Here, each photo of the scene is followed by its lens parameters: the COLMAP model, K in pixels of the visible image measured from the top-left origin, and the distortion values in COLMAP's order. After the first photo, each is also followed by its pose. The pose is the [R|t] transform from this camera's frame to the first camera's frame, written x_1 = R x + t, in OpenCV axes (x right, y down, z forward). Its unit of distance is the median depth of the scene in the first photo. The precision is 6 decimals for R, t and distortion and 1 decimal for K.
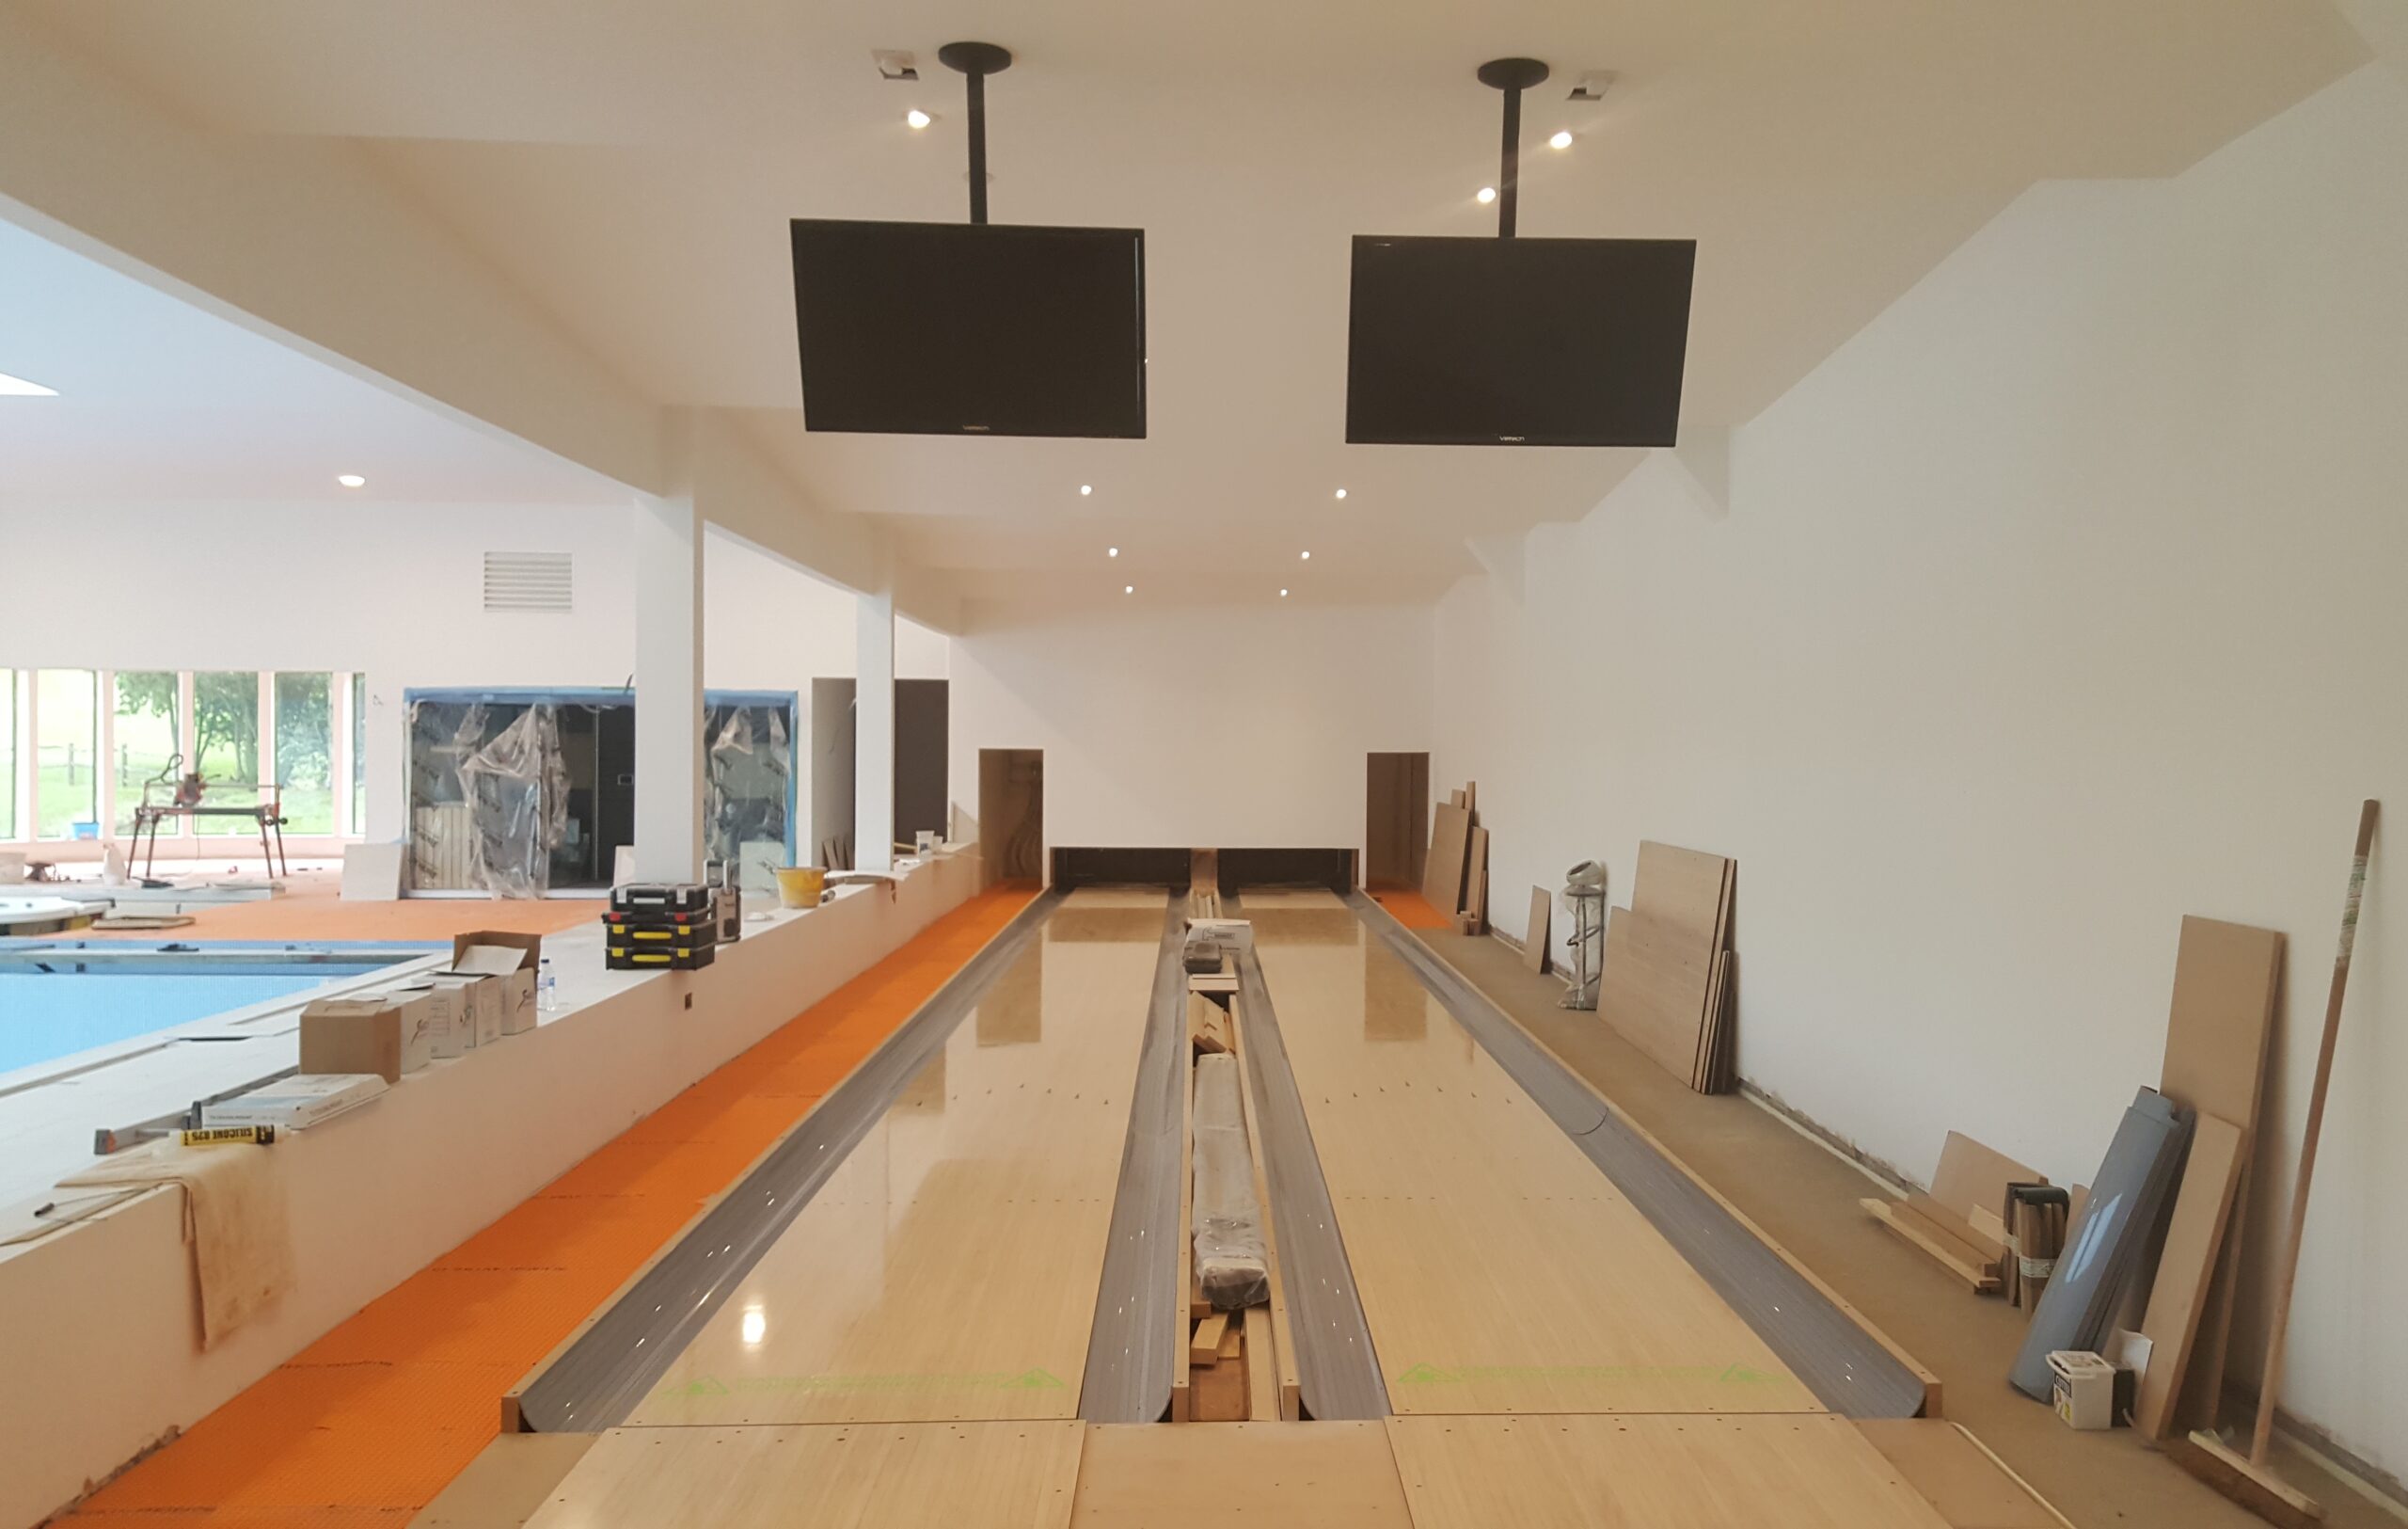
lens RADIAL K [[1979.1, 0, 1314.5], [0, 1979.1, 768.9], [0, 0, 1]] dist [0.111729, -0.158546]
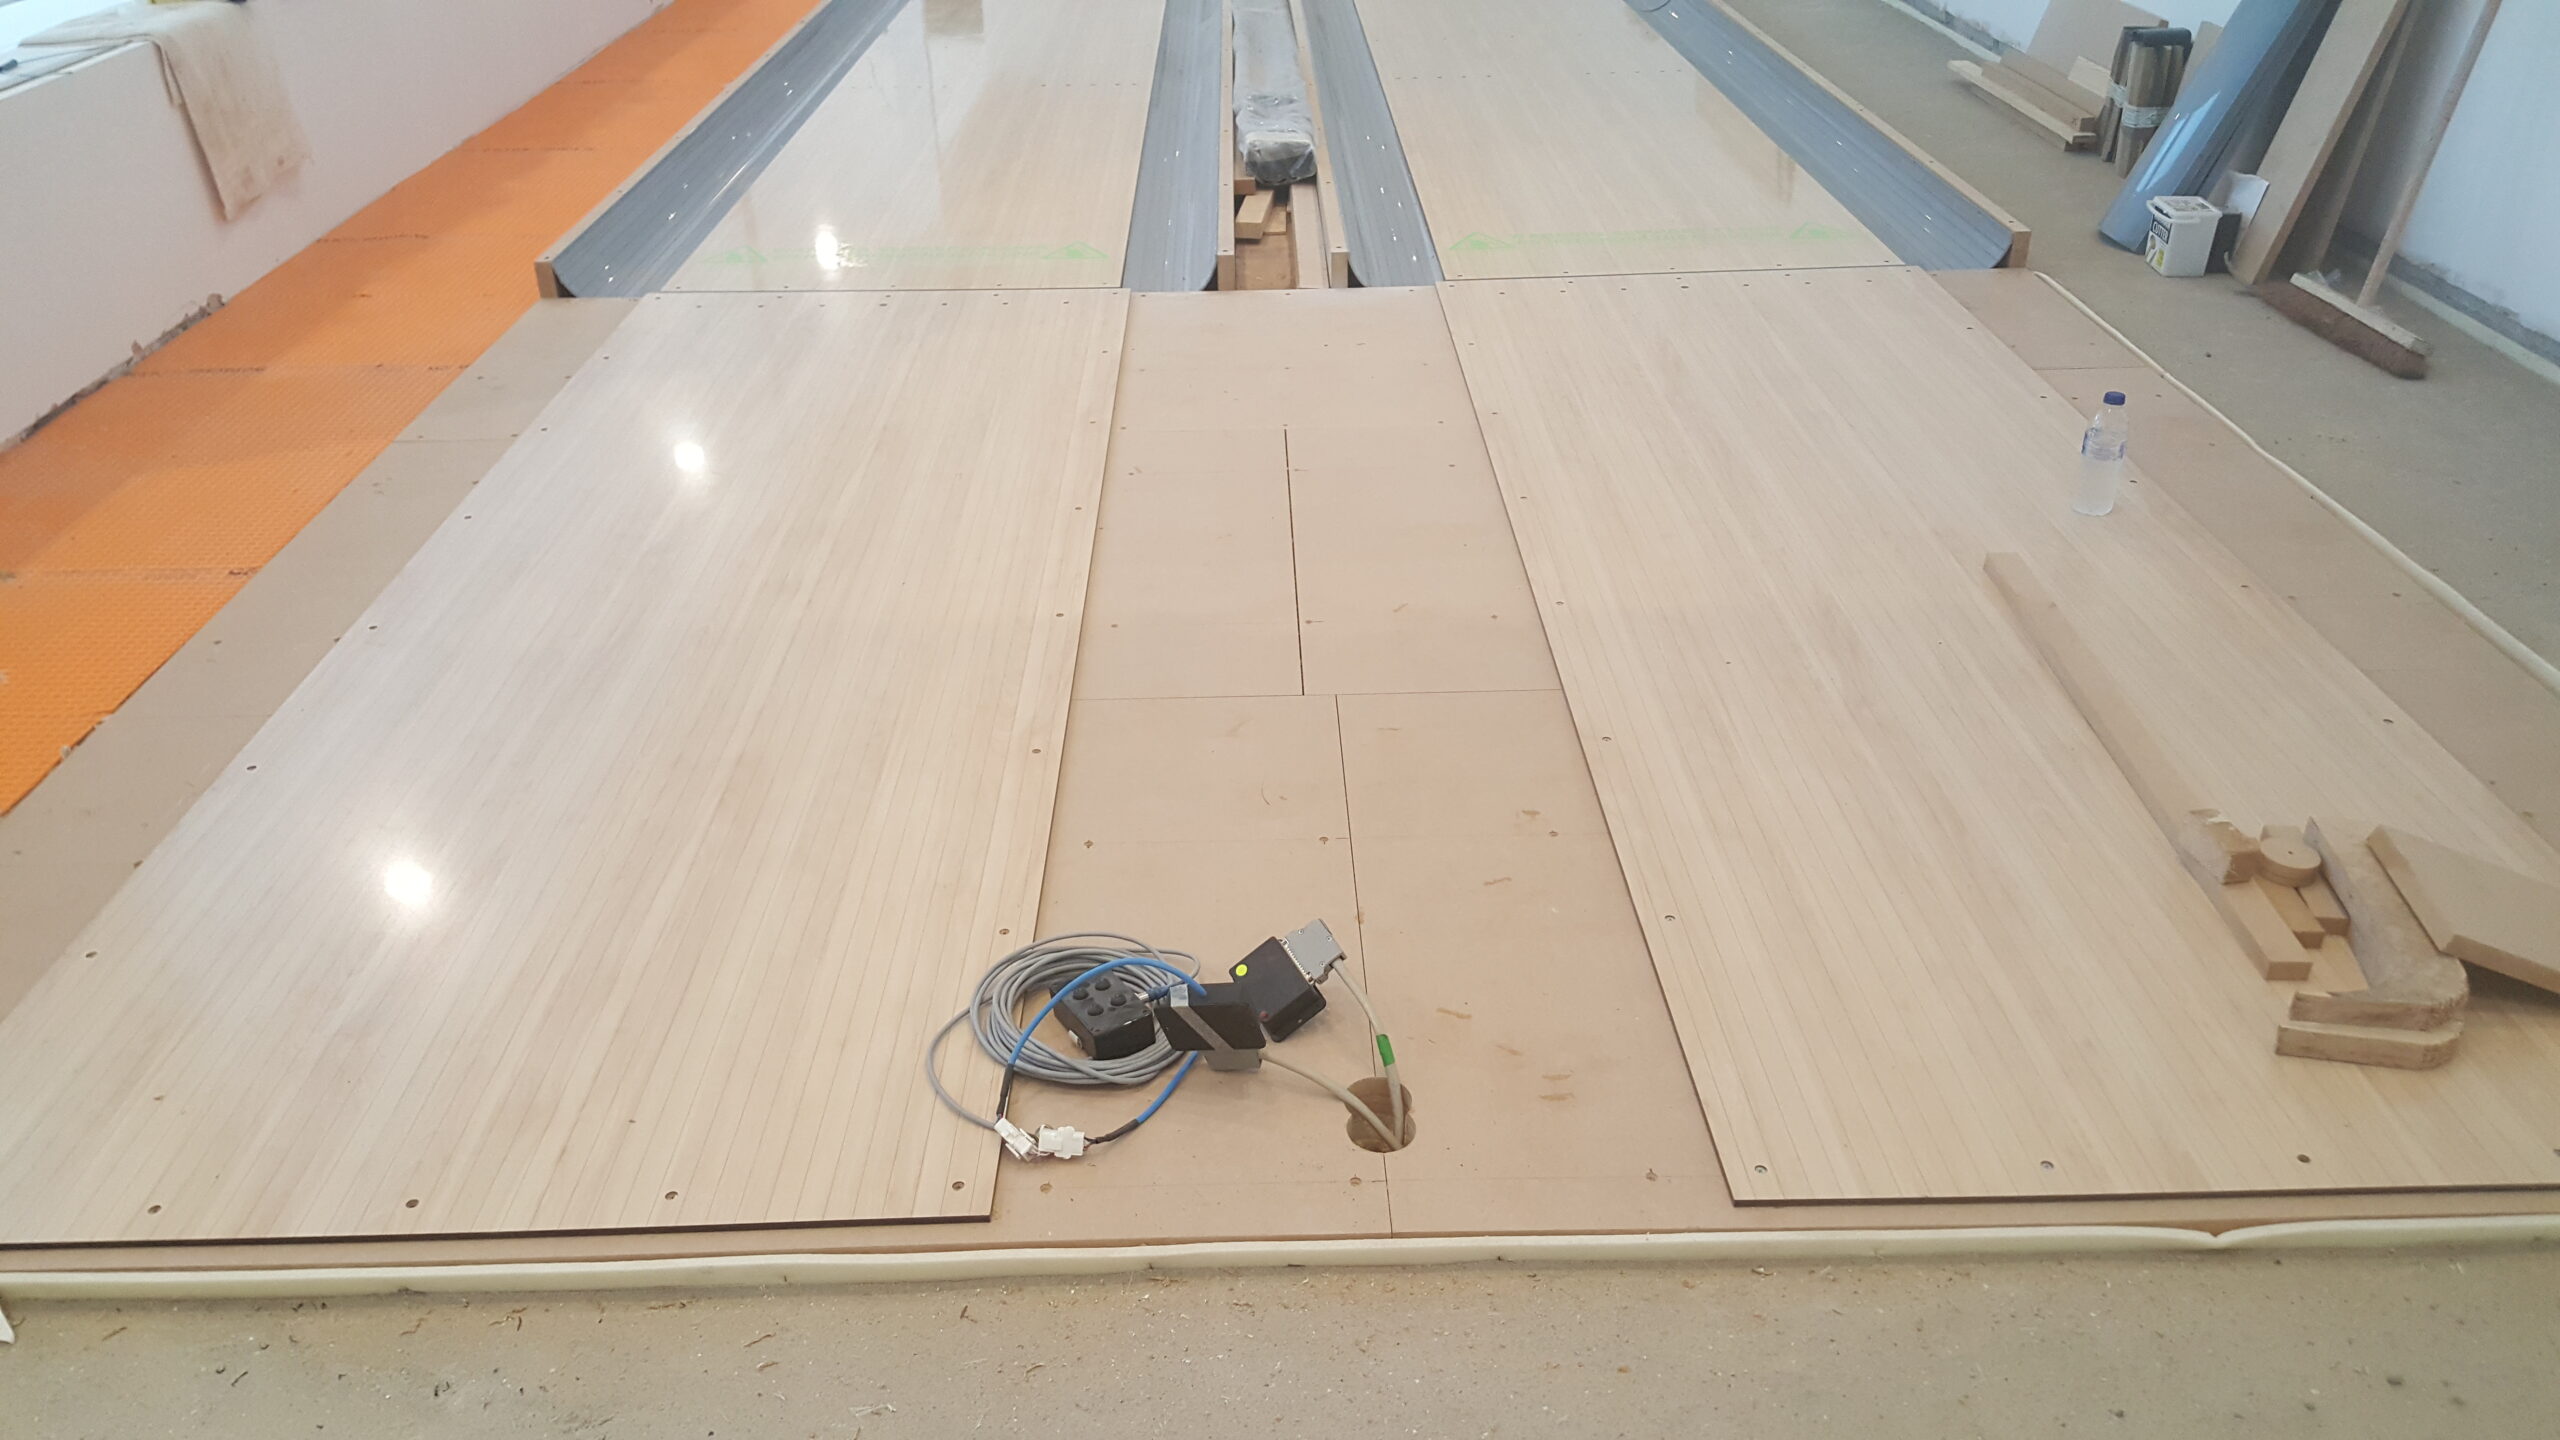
lens RADIAL K [[1871.2, 0, 1280.0], [0, 1871.2, 720.0], [0, 0, 1]] dist [0.117110, -0.185730]
pose [[0.999073, -0.002038, -0.042991, -0.001258], [0.022883, 0.871148, 0.490487, 0.041813], [0.036452, -0.491017, 0.870387, 0.068801]]
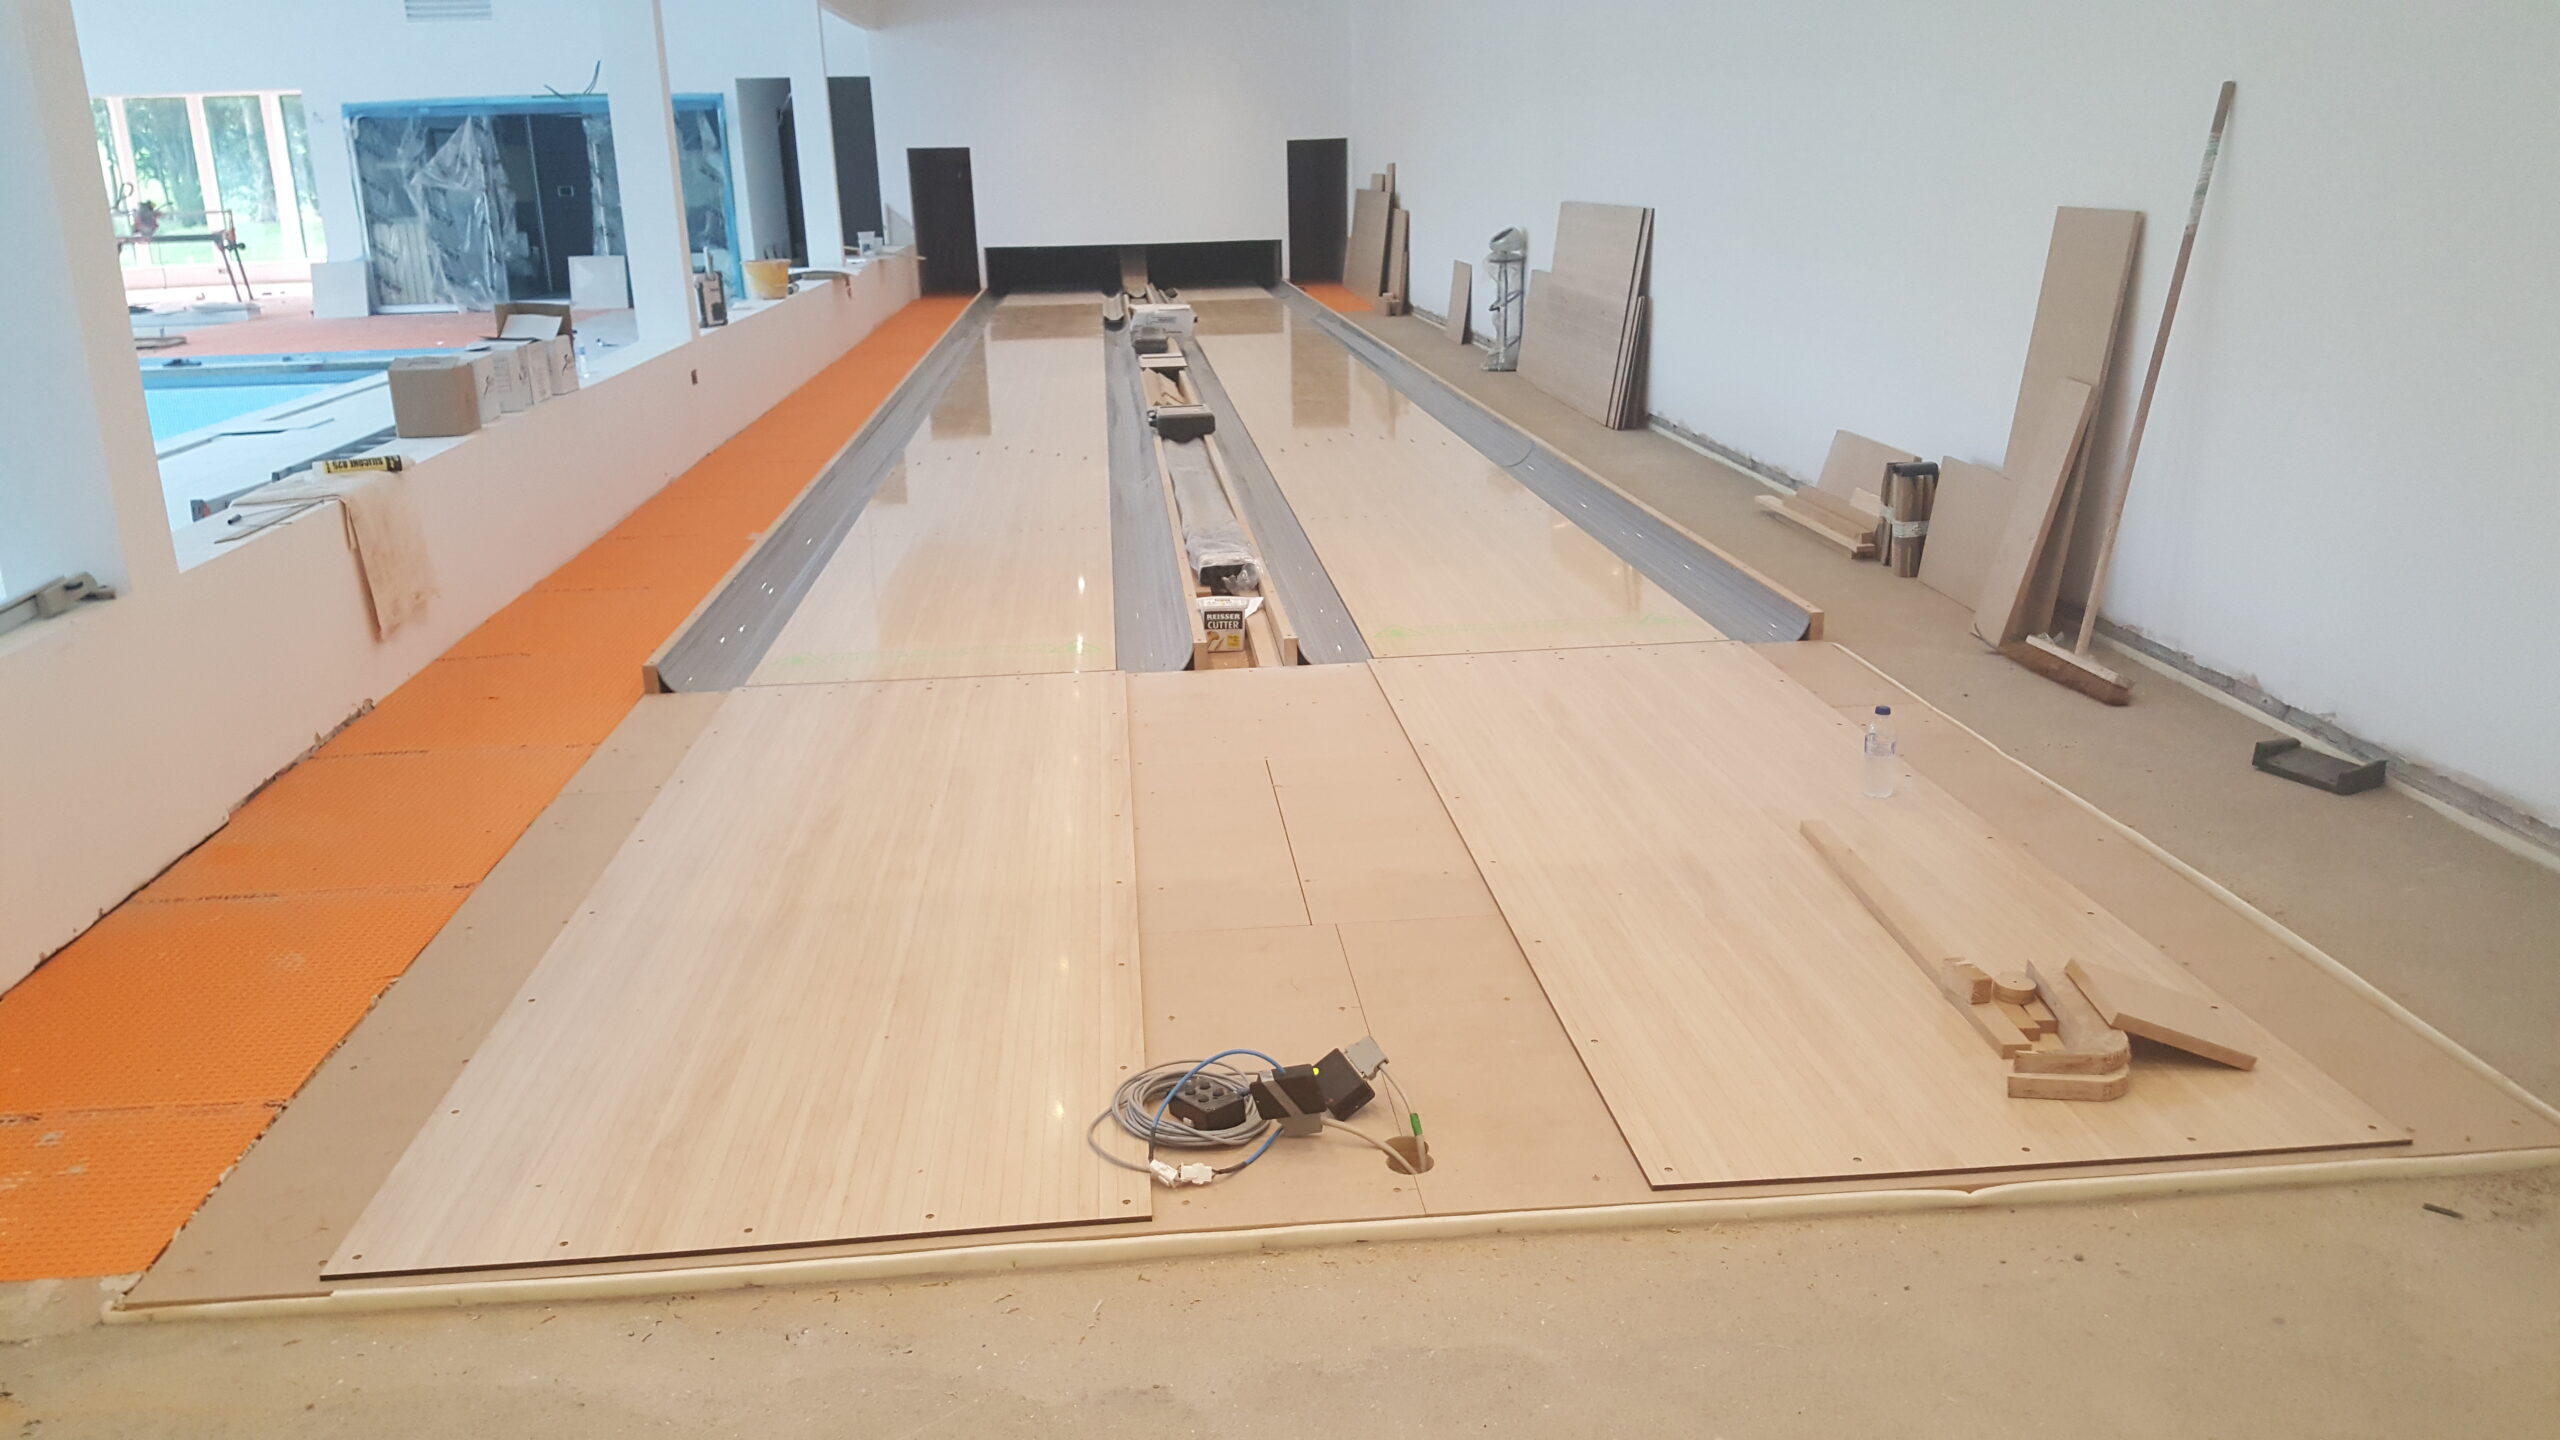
lens RADIAL K [[1858.3, 0, 1265.9], [0, 1858.3, 706.8], [0, 0, 1]] dist [0.129386, -0.200473]
pose [[0.999156, -0.039441, 0.011443, -0.028901], [0.034809, 0.961201, 0.273642, 0.026633], [-0.021792, -0.273013, 0.961763, -0.072290]]
